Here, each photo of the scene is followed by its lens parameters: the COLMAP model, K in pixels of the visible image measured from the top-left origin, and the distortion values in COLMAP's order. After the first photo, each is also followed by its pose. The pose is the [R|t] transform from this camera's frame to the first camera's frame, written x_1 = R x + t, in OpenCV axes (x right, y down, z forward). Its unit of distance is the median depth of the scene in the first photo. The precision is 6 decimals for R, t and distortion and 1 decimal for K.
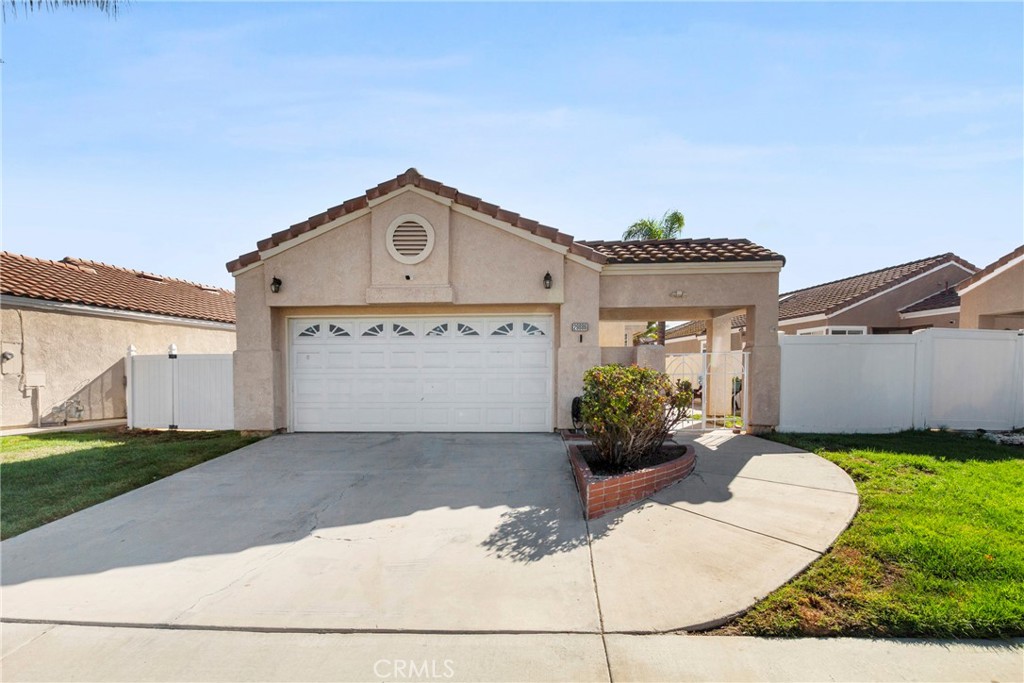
lens RADIAL K [[469.5, 0, 515.4], [0, 469.5, 366.0], [0, 0, 1]] dist [0.005184, 0.000055]
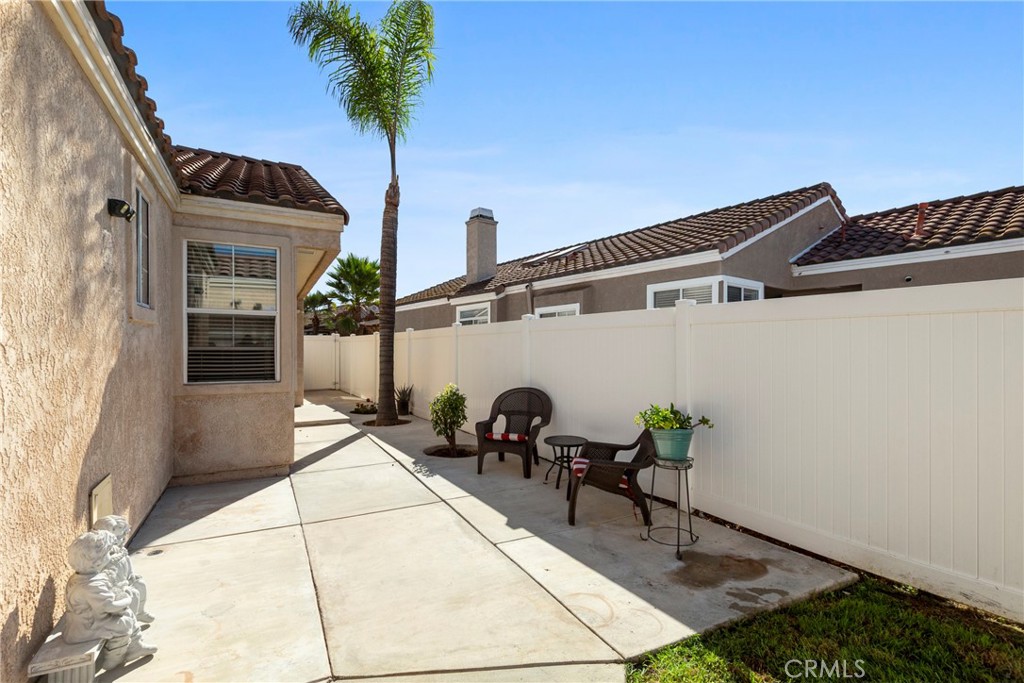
lens RADIAL K [[457.0, 0, 487.4], [0, 457.0, 345.2], [0, 0, 1]] dist [-0.003160, -0.000319]
pose [[0.867436, 0.014412, 0.497341, 0.416161], [-0.017987, 0.999835, 0.002399, -0.014323], [-0.497224, -0.011027, 0.867552, 1.434649]]
